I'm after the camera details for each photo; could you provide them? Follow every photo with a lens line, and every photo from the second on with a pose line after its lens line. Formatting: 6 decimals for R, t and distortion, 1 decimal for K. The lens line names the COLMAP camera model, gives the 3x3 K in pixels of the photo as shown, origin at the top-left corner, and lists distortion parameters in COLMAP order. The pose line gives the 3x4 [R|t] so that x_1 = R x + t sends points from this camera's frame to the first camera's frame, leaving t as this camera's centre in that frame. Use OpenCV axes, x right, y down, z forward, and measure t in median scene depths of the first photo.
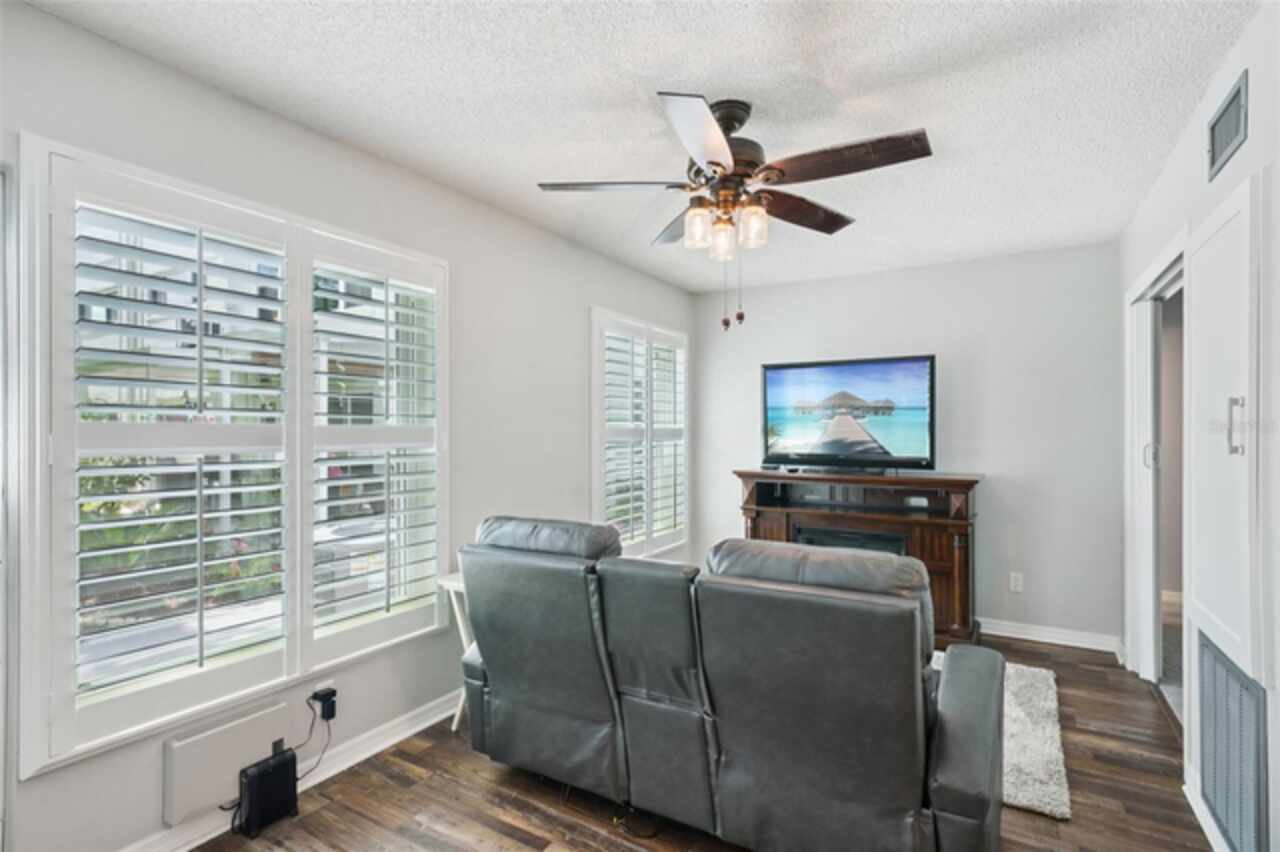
lens RADIAL K [[619.6, 0, 638.4], [0, 619.6, 430.7], [0, 0, 1]] dist [0.003440, 0.000705]
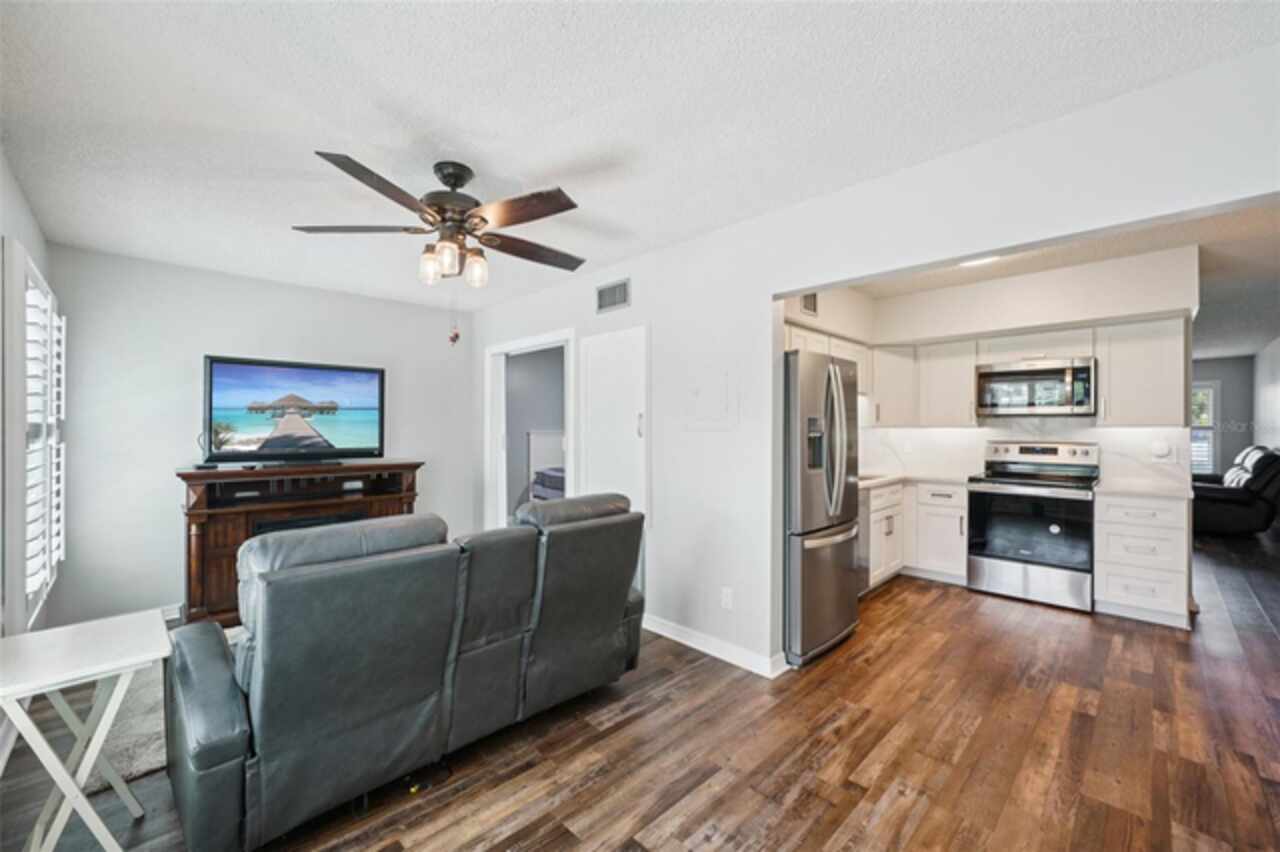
lens RADIAL K [[511.6, 0, 640.0], [0, 511.6, 426.0], [0, 0, 1]] dist [-0.012434, 0.000340]
pose [[0.246355, 0.003225, 0.969174, -0.721669], [-0.000236, 0.999995, -0.003268, 0.000867], [-0.969180, 0.000576, 0.246354, 0.366465]]
